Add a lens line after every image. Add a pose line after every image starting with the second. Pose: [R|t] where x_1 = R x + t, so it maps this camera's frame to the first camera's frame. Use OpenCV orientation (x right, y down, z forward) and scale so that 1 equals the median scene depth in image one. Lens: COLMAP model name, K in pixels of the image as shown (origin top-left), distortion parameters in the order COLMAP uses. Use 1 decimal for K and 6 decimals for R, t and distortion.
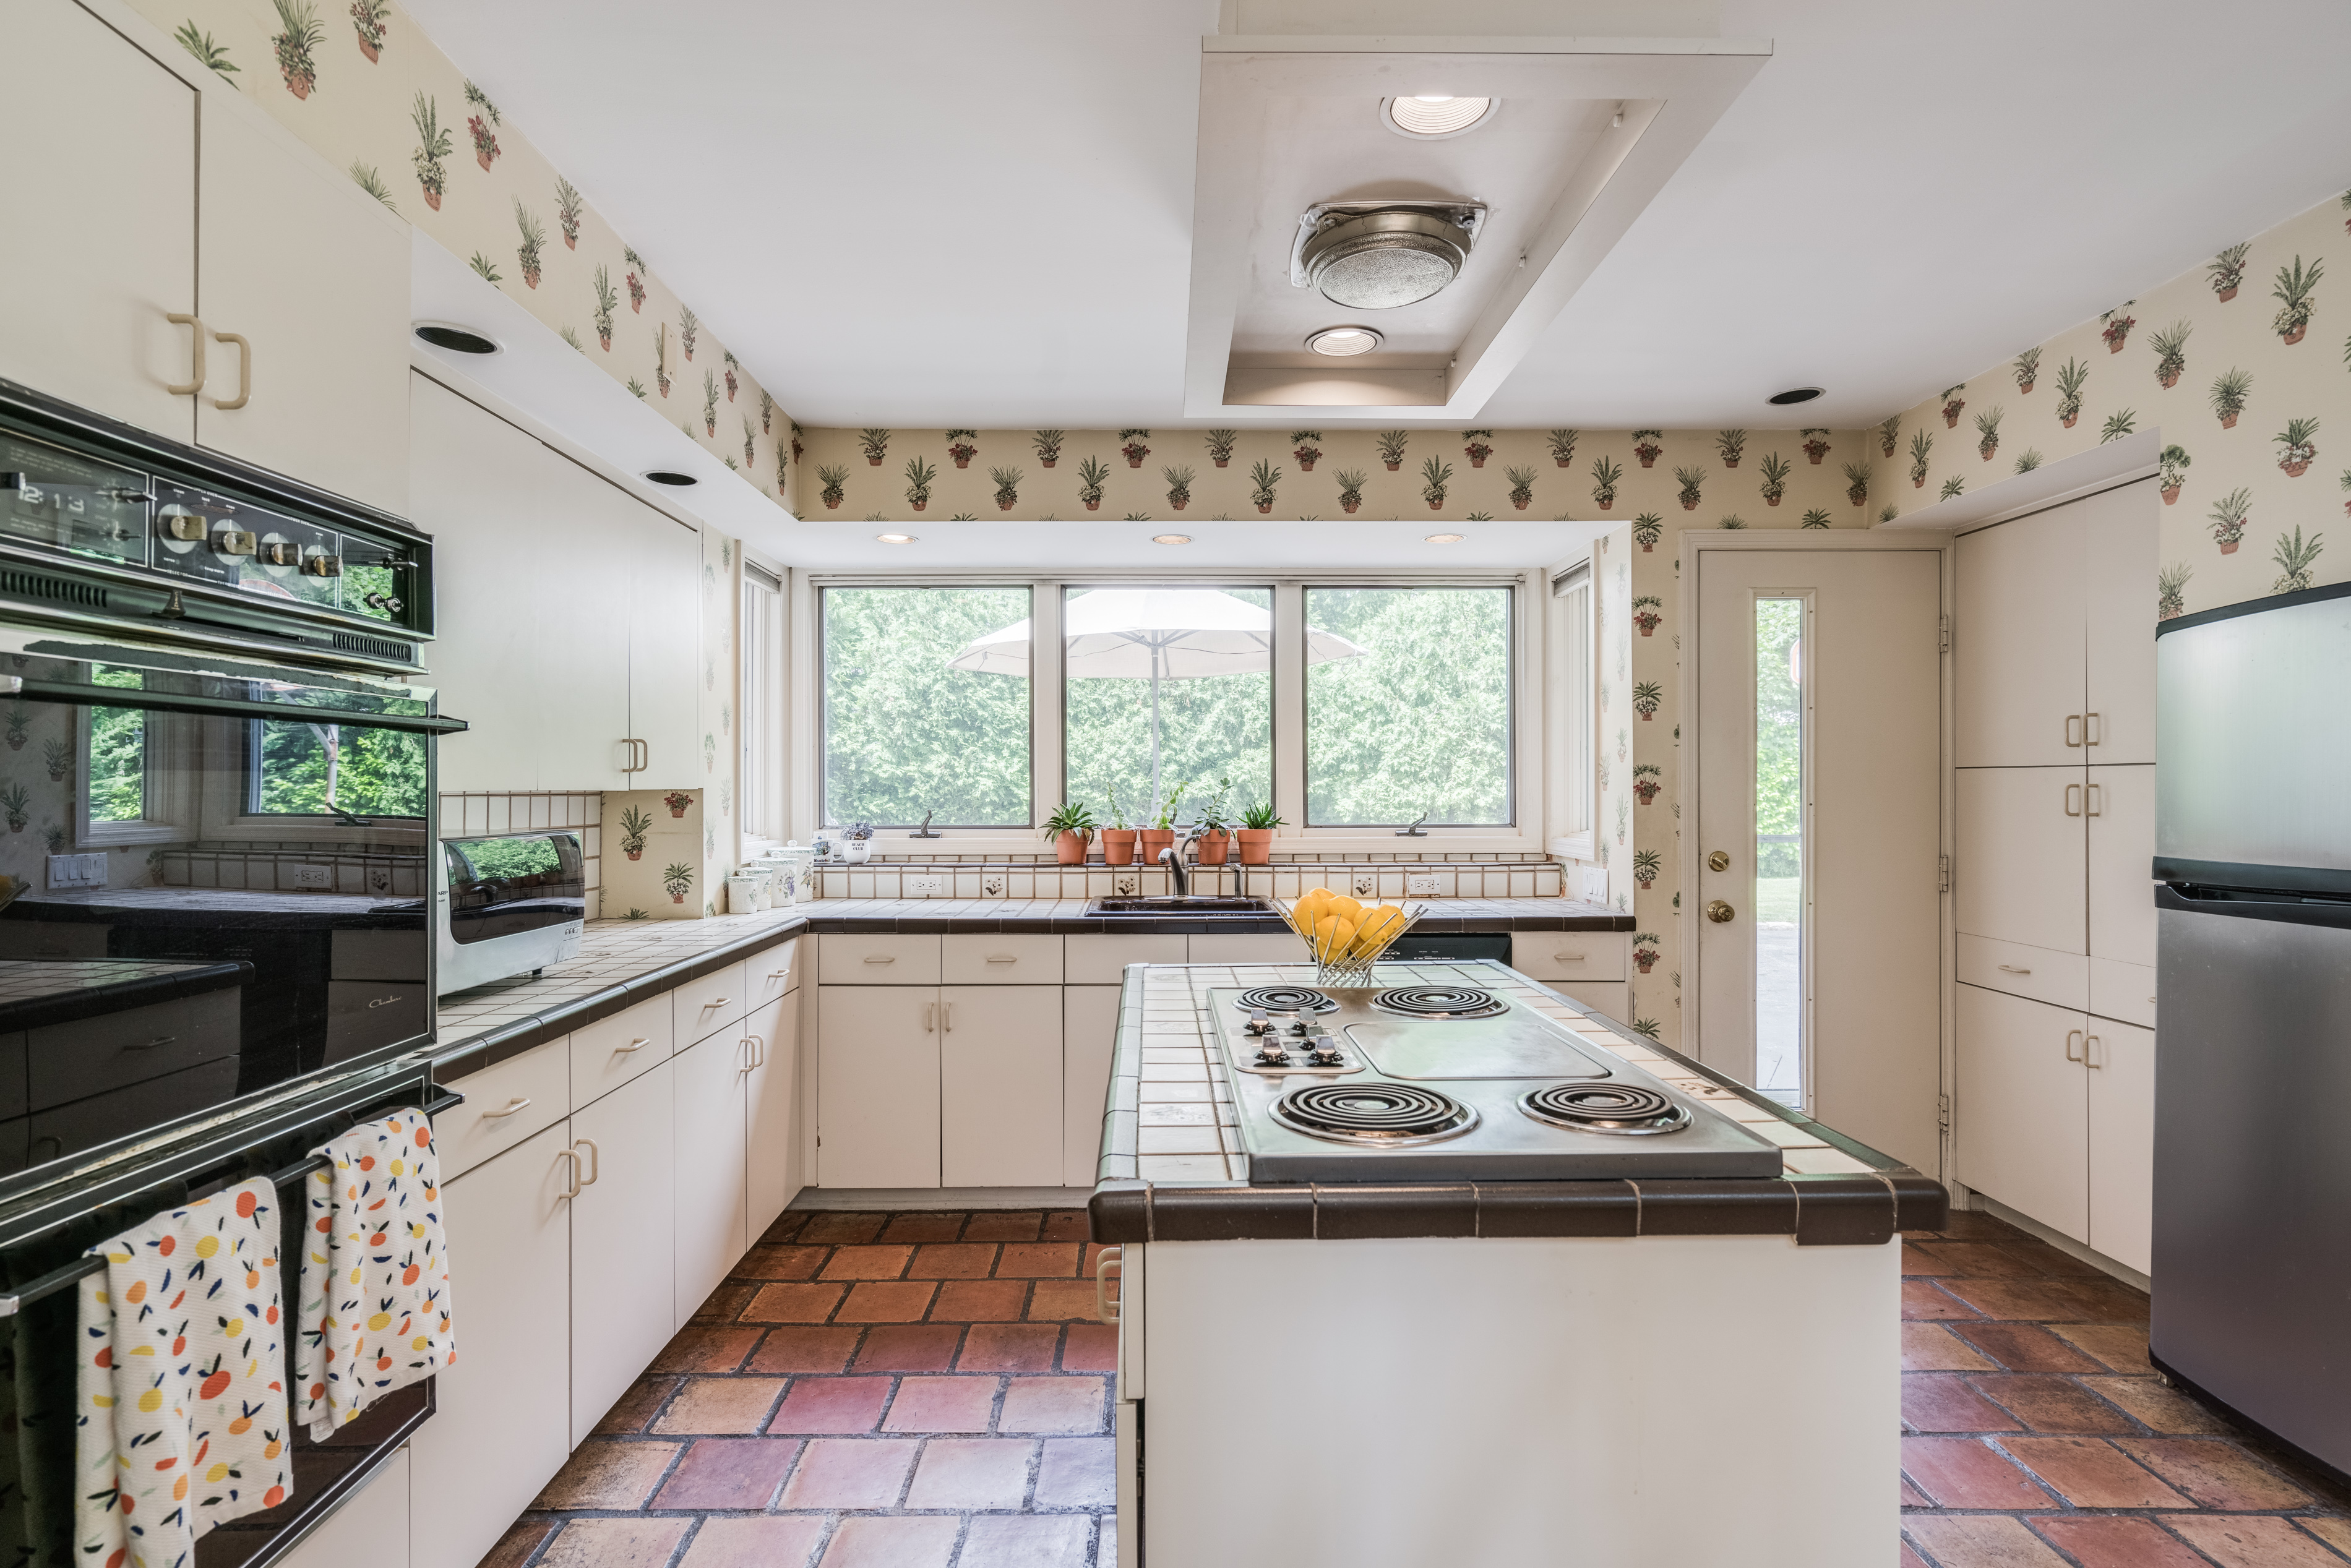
lens RADIAL K [[1132.1, 0, 1168.6], [0, 1132.1, 795.8], [0, 0, 1]] dist [0.000421, 0.000539]
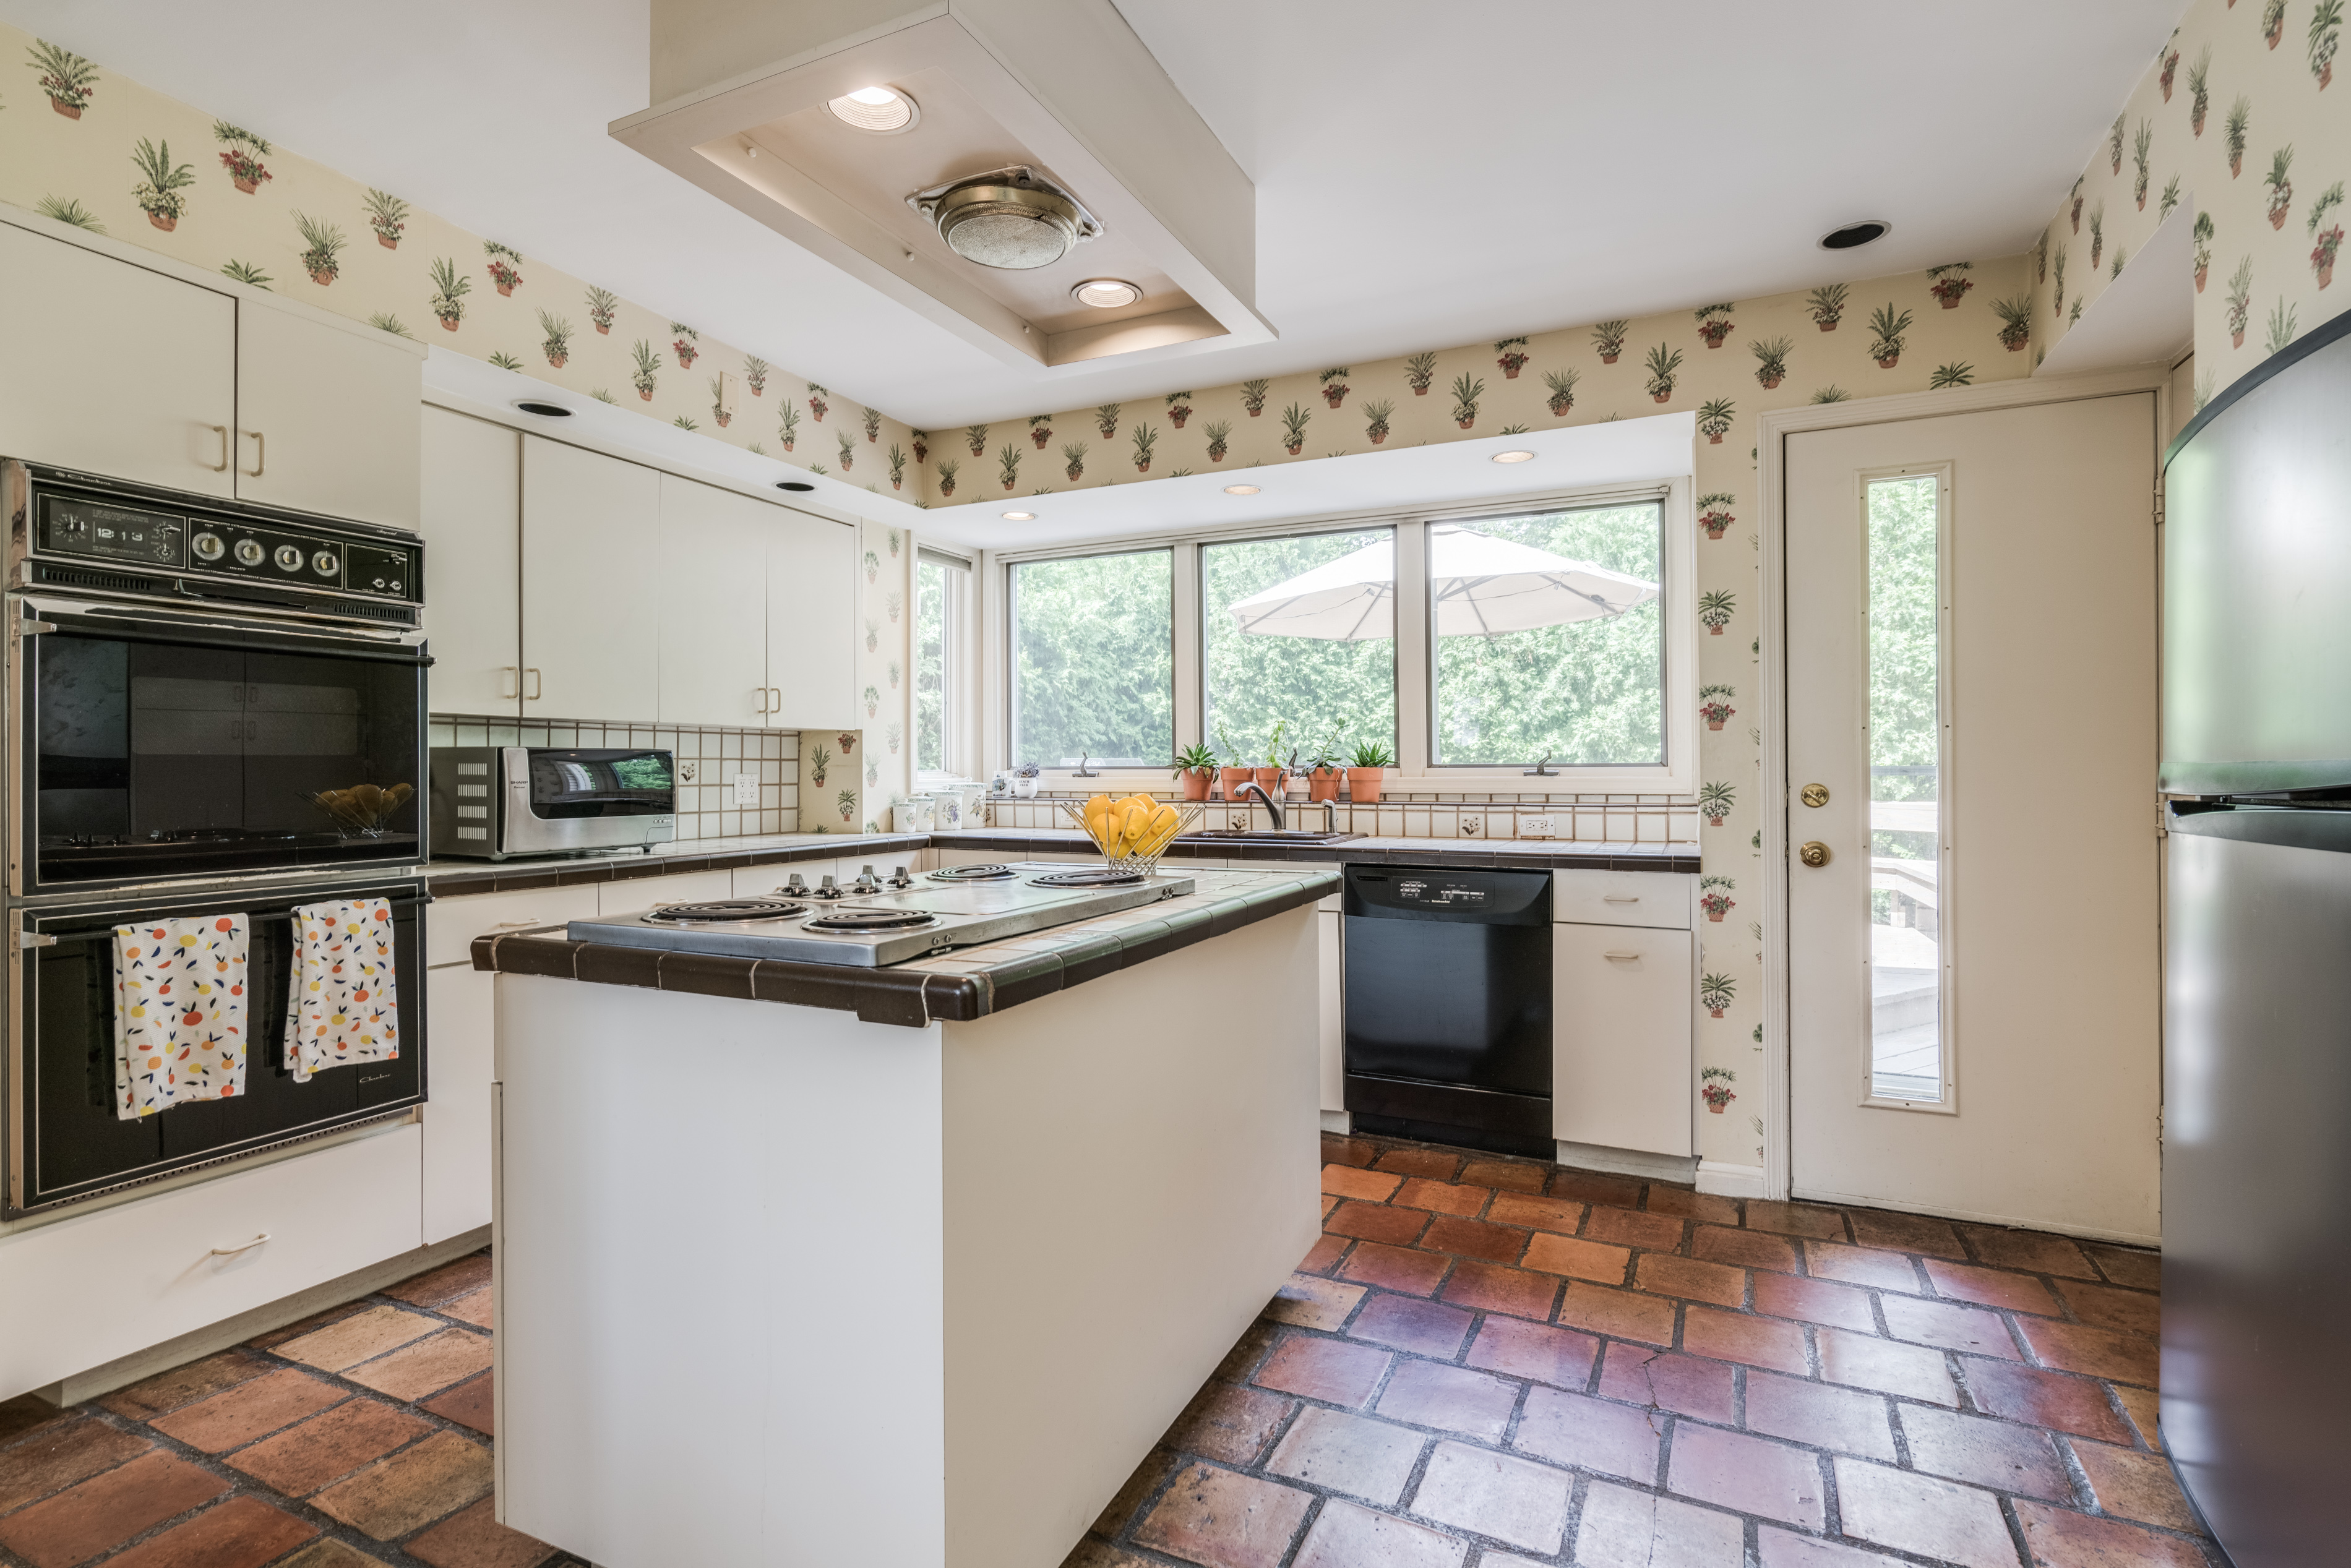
lens RADIAL K [[1132.1, 0, 1165.8], [0, 1132.1, 769.1], [0, 0, 1]] dist [0.000421, 0.000539]
pose [[0.896855, -0.003925, -0.442308, 0.428699], [0.001103, 0.999977, -0.006637, 0.043775], [0.442324, 0.005464, 0.896839, 0.021592]]
